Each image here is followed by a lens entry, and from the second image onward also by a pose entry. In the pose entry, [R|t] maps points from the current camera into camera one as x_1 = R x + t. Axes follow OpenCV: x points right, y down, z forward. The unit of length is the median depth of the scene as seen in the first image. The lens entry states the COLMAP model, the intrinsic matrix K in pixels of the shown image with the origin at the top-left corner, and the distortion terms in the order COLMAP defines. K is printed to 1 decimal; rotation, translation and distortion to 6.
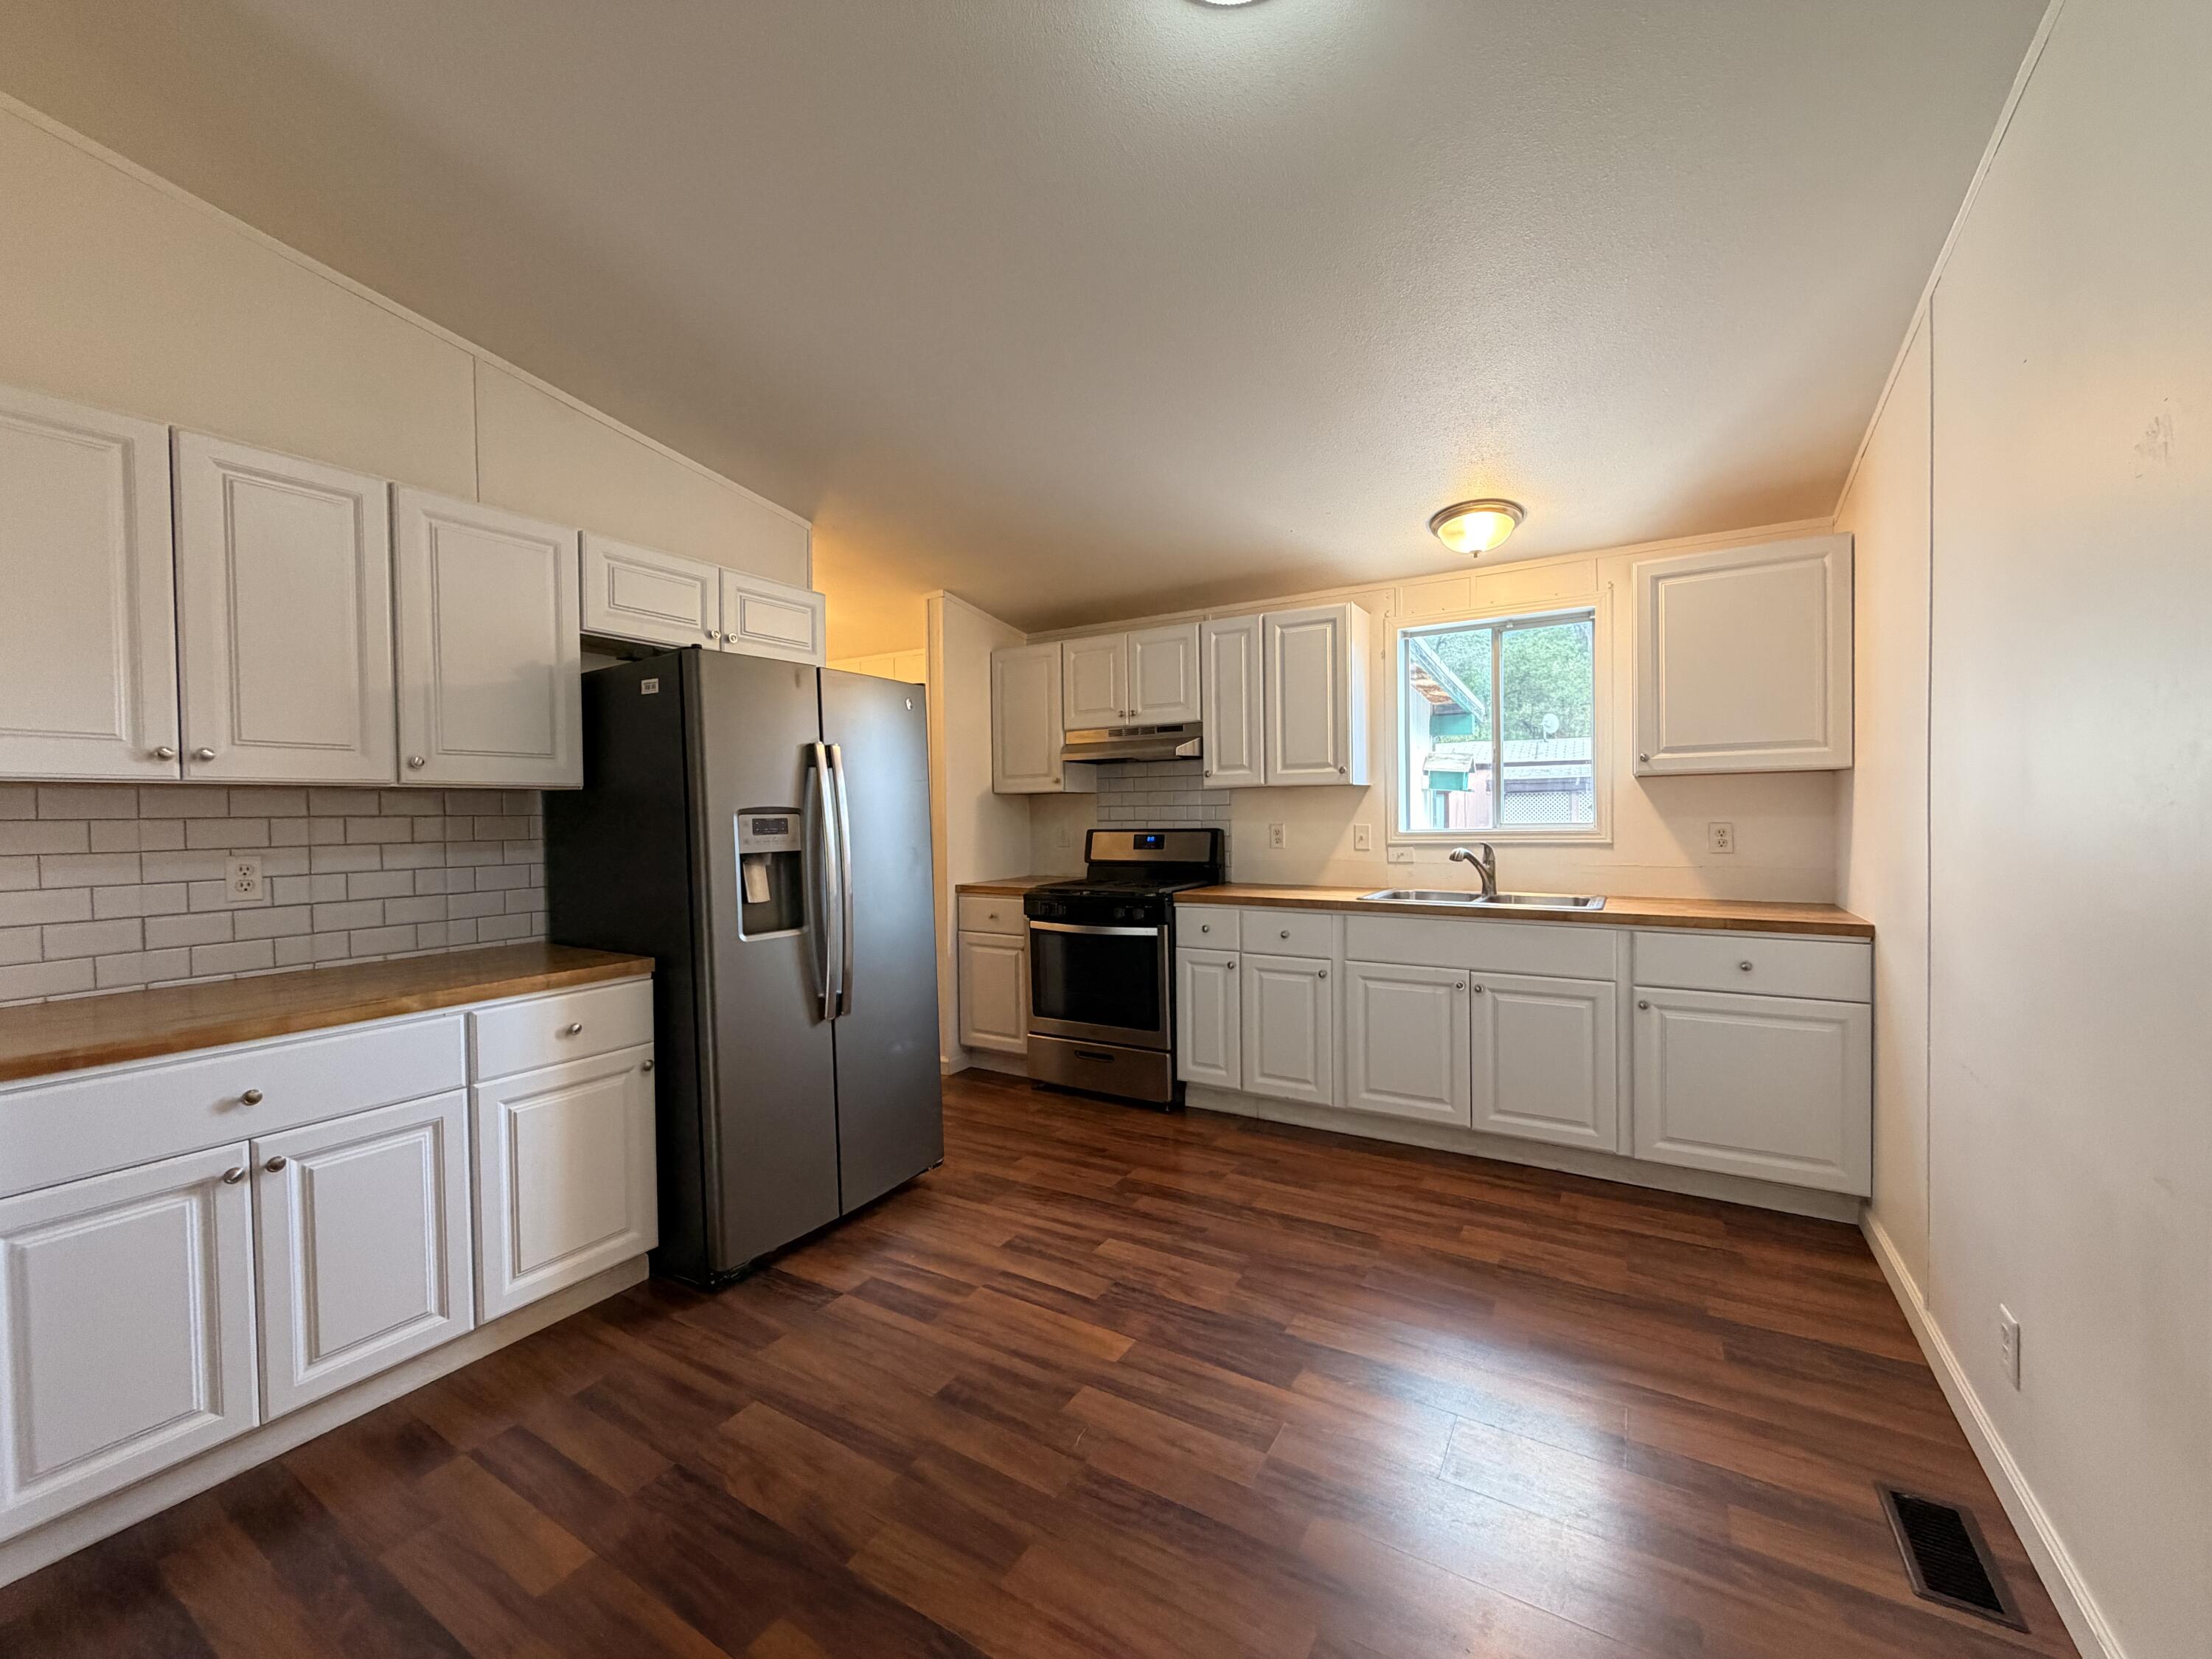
lens RADIAL K [[884.3, 0, 1098.9], [0, 884.3, 830.6], [0, 0, 1]] dist [0.000451, -0.000051]
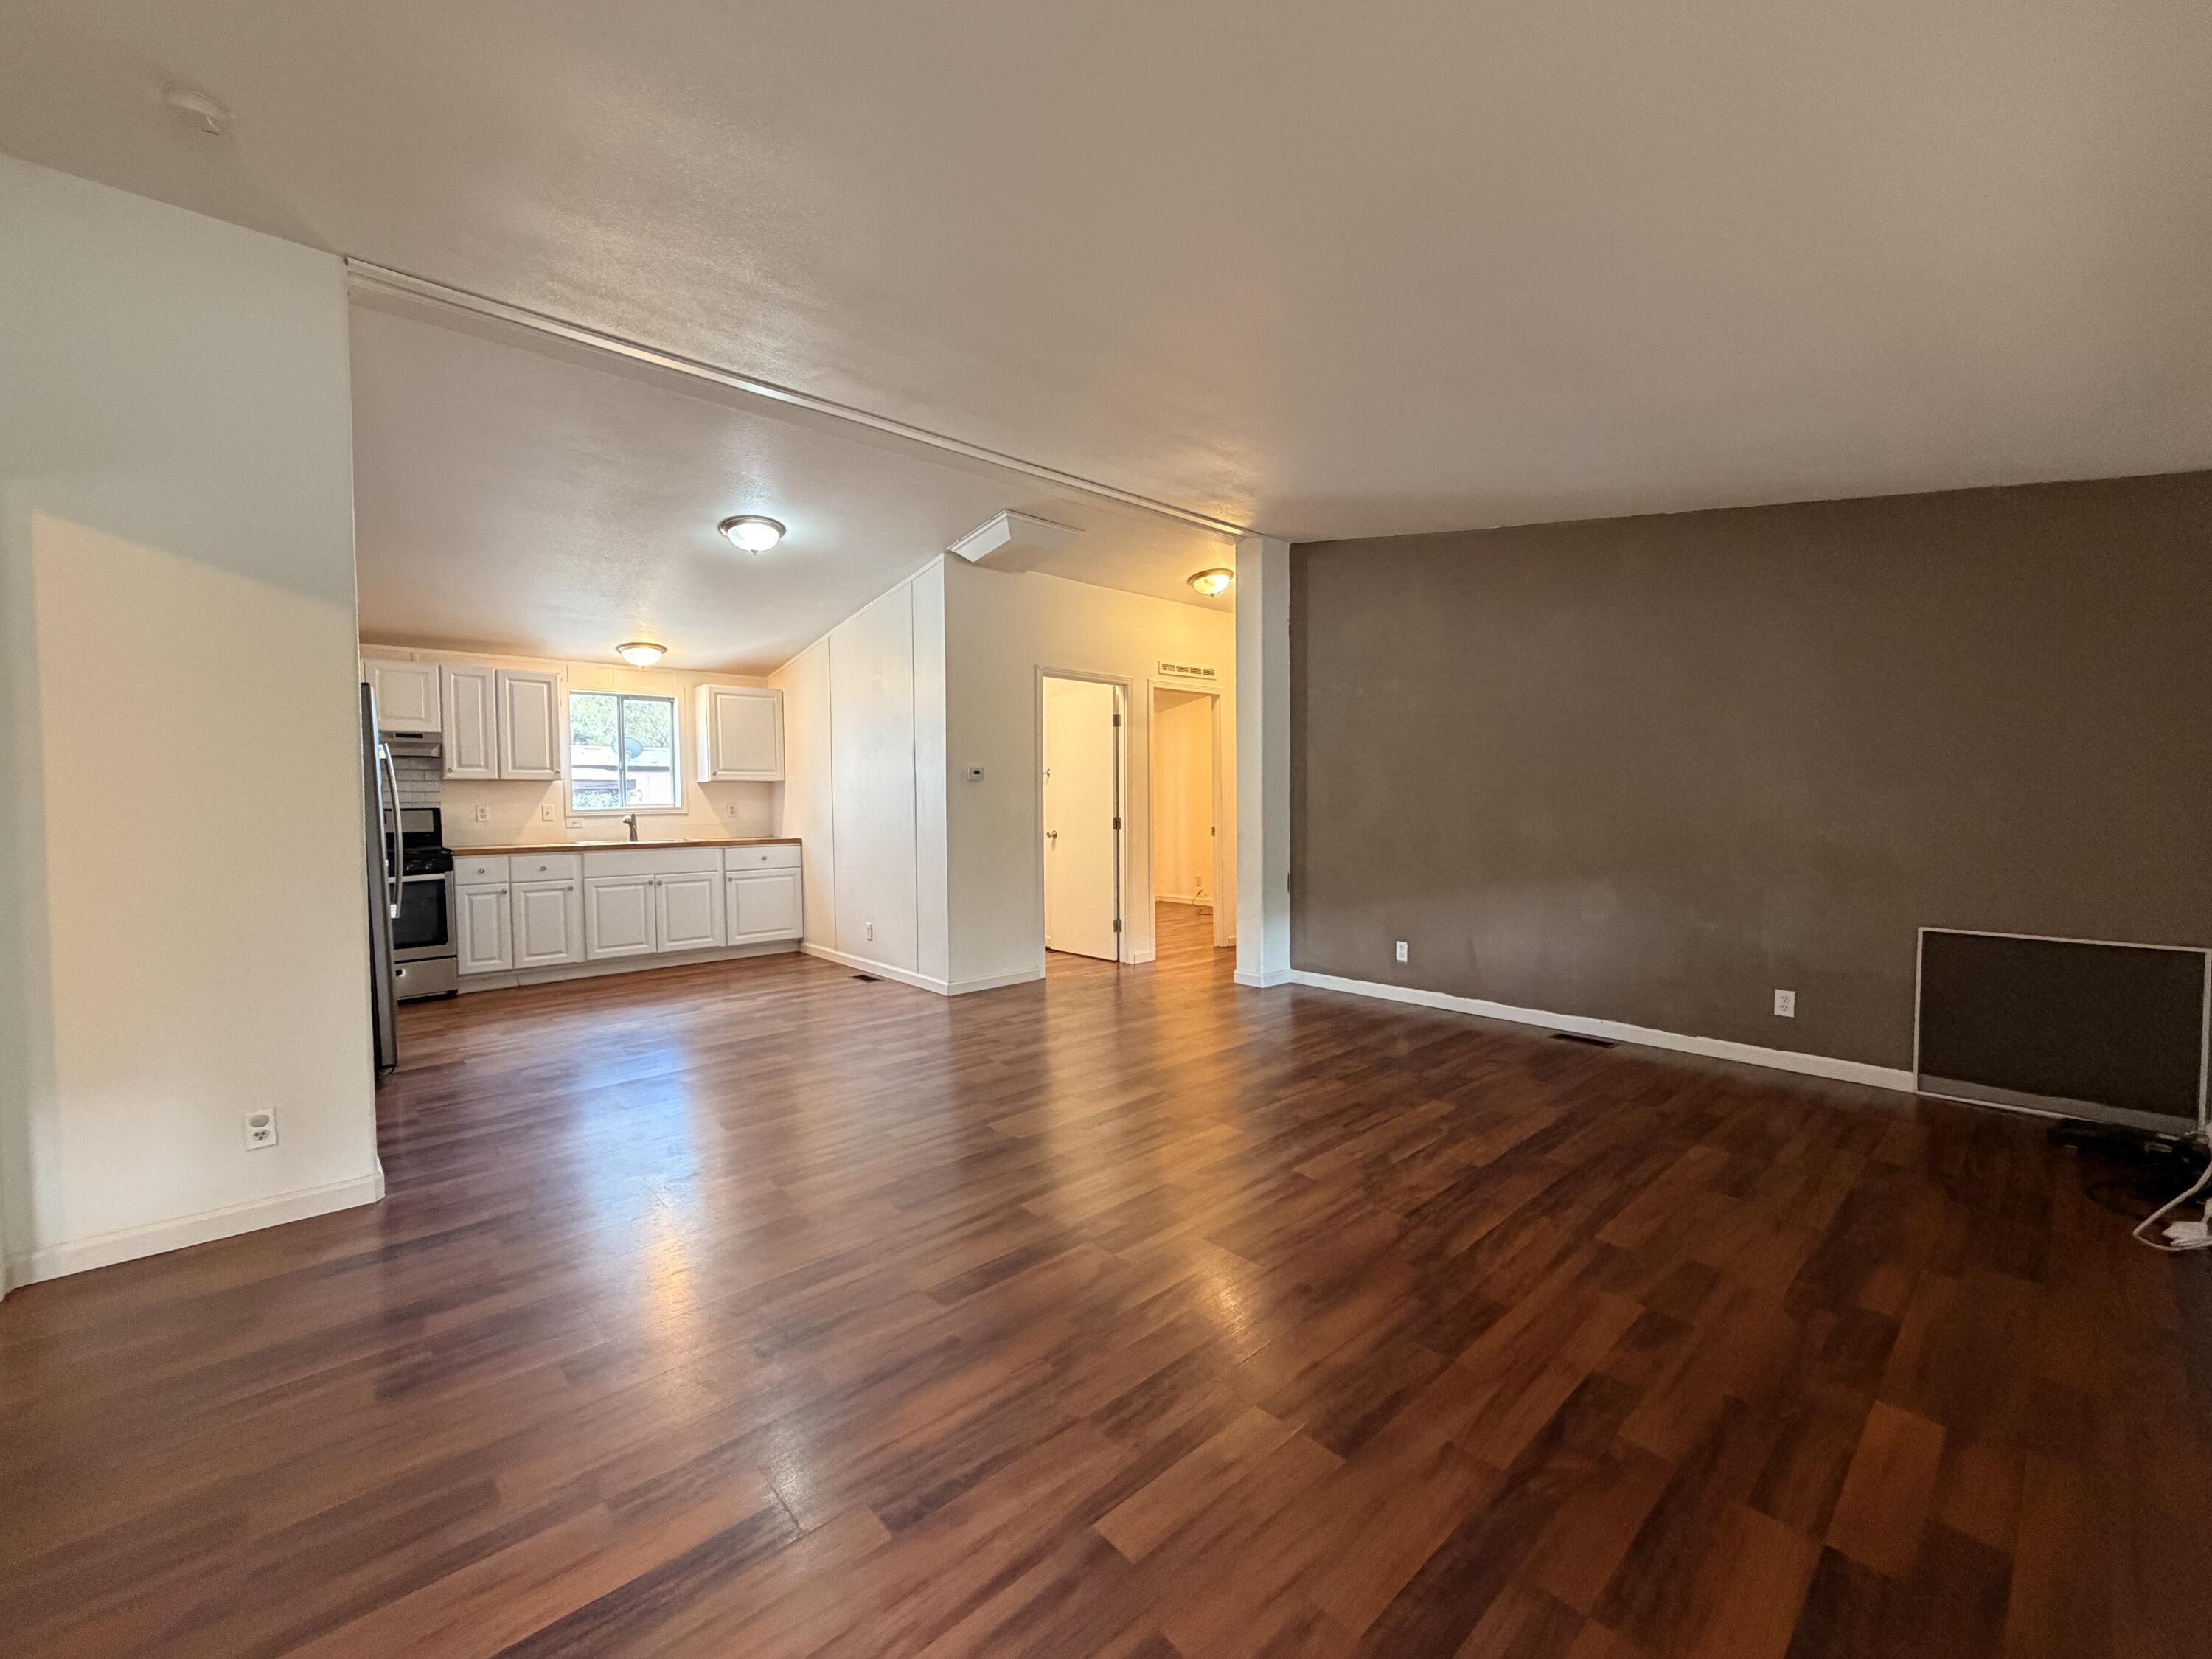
lens RADIAL K [[884.3, 0, 1098.9], [0, 884.3, 830.6], [0, 0, 1]] dist [0.000451, -0.000051]
pose [[0.288890, -0.026692, 0.956990, -1.736615], [0.024832, 0.999484, 0.020381, 0.059174], [-0.957040, 0.017876, 0.289404, -0.798341]]
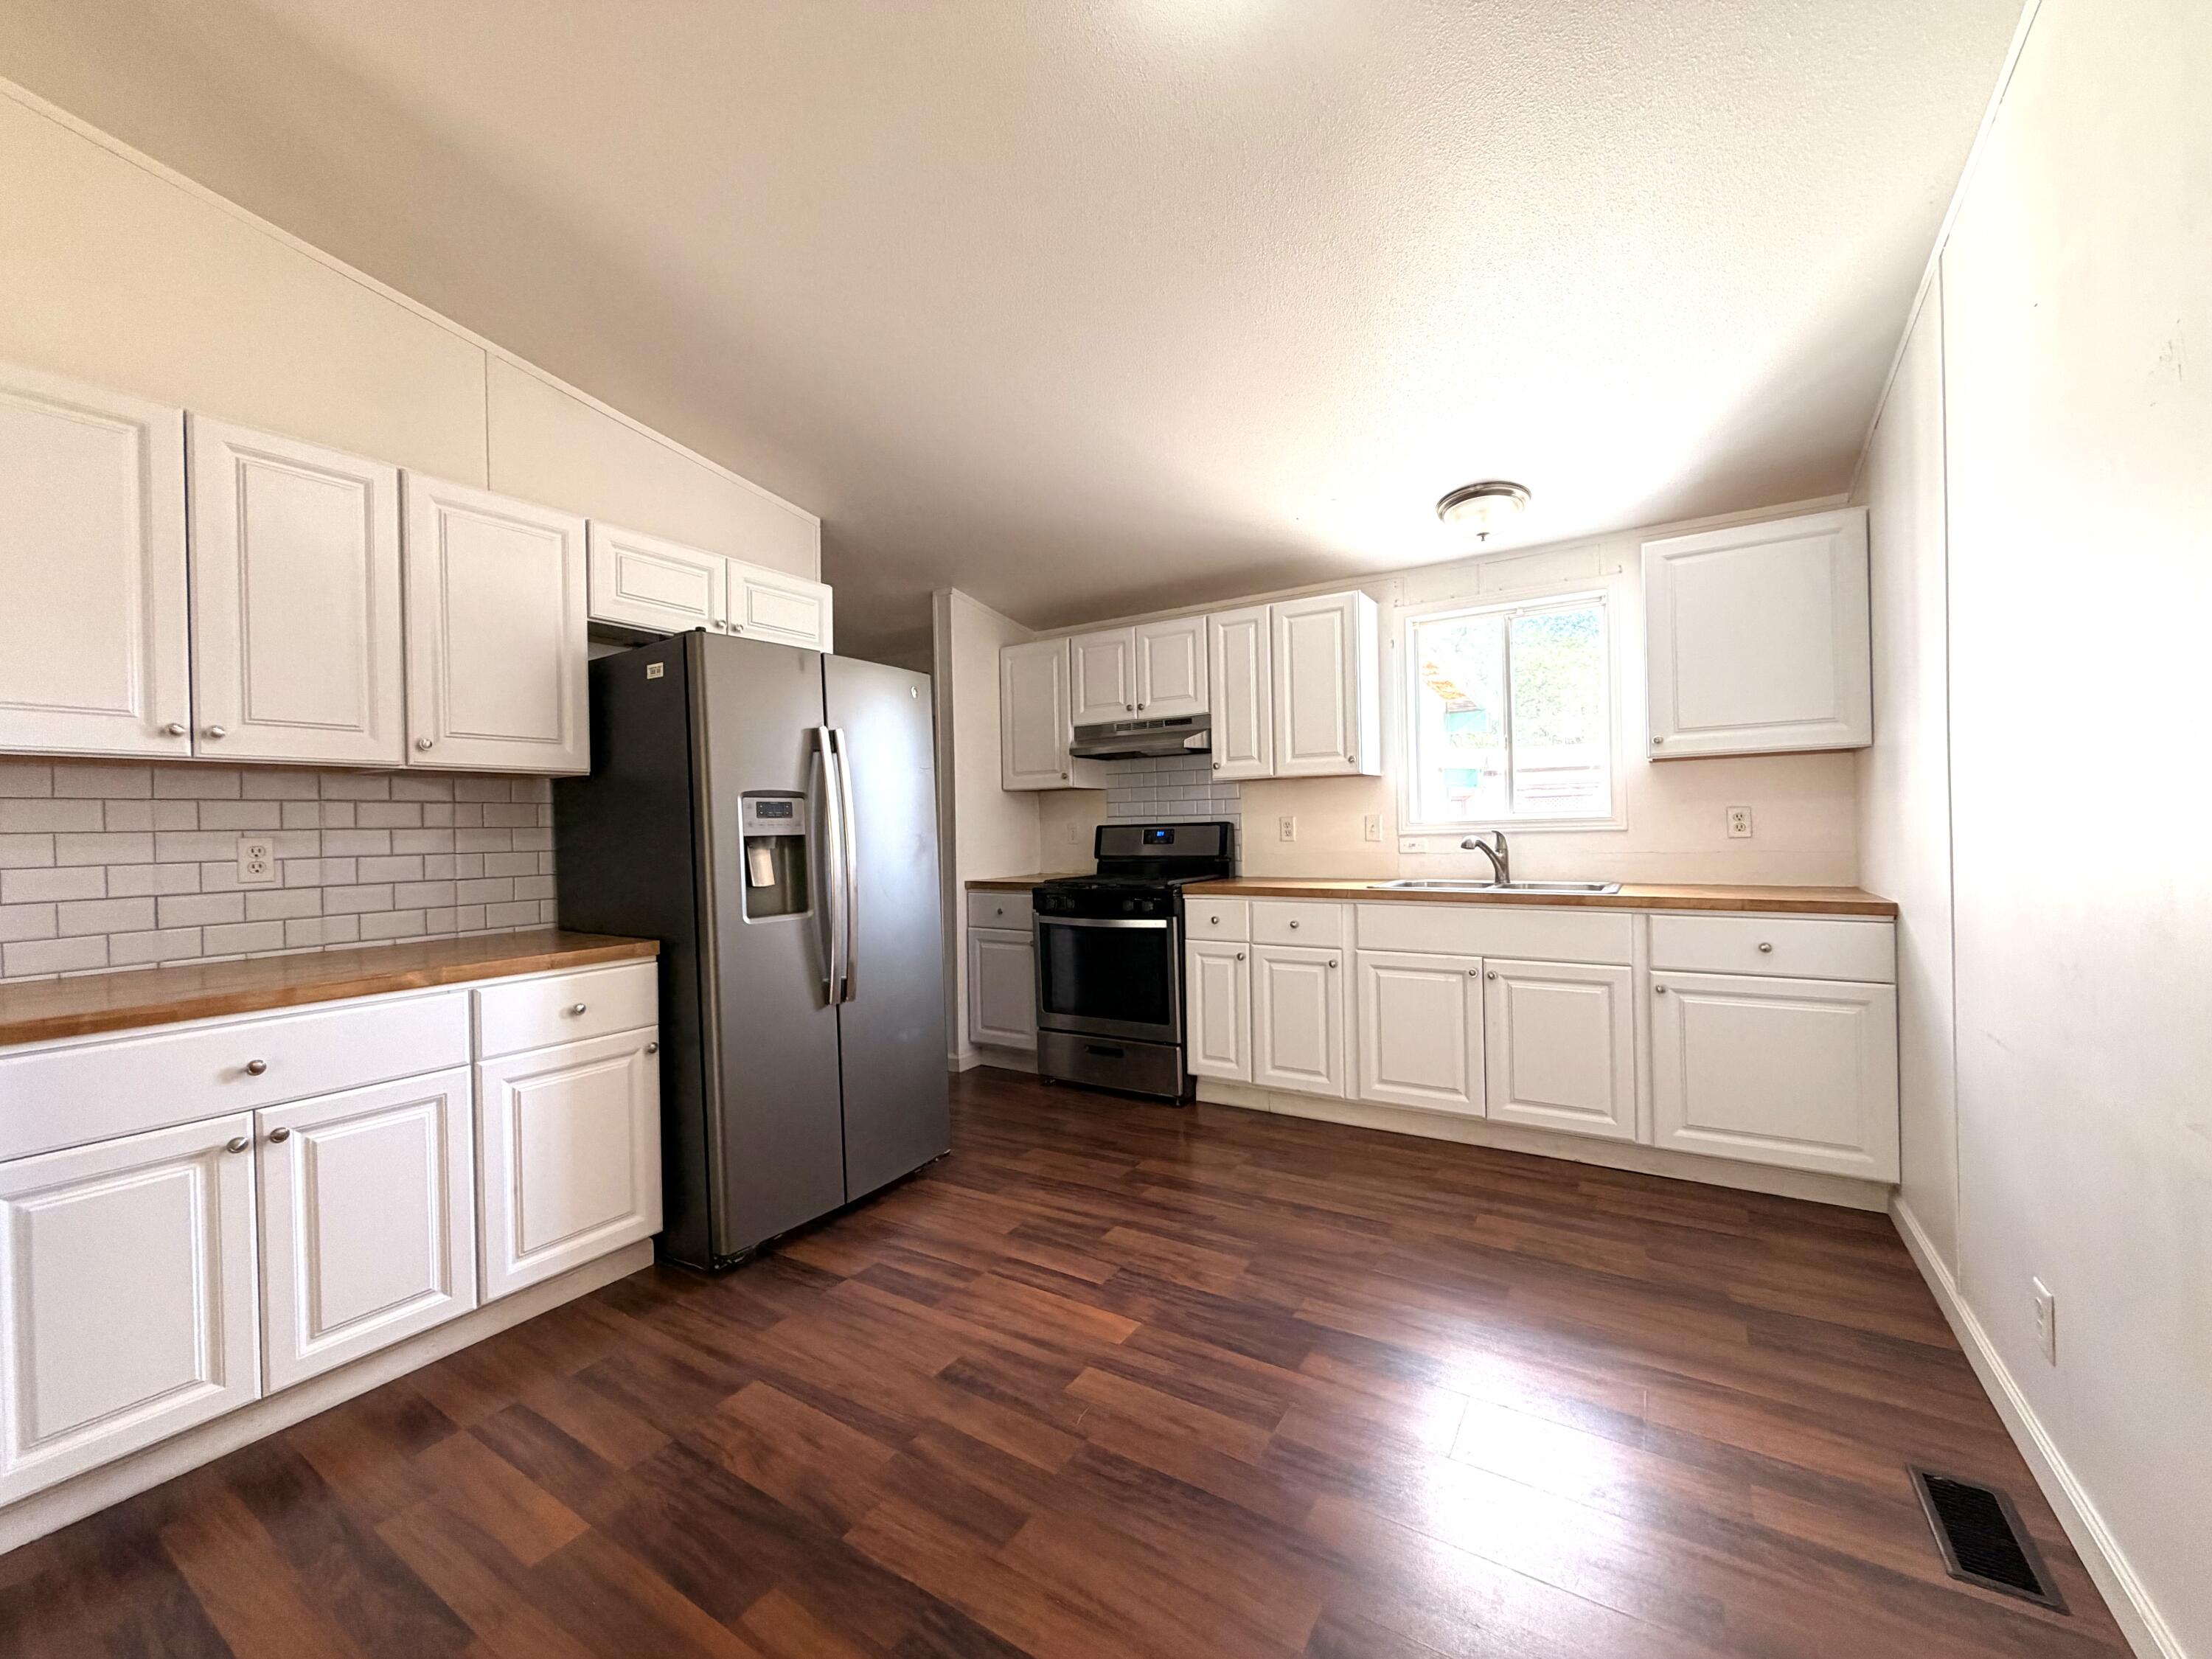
lens RADIAL K [[884.3, 0, 1098.9], [0, 884.3, 830.6], [0, 0, 1]] dist [0.000451, -0.000051]
pose [[0.999786, -0.007594, -0.019230, 0.017084], [0.007278, 0.999839, -0.016410, 0.042735], [0.019352, 0.016266, 0.999680, 0.006446]]
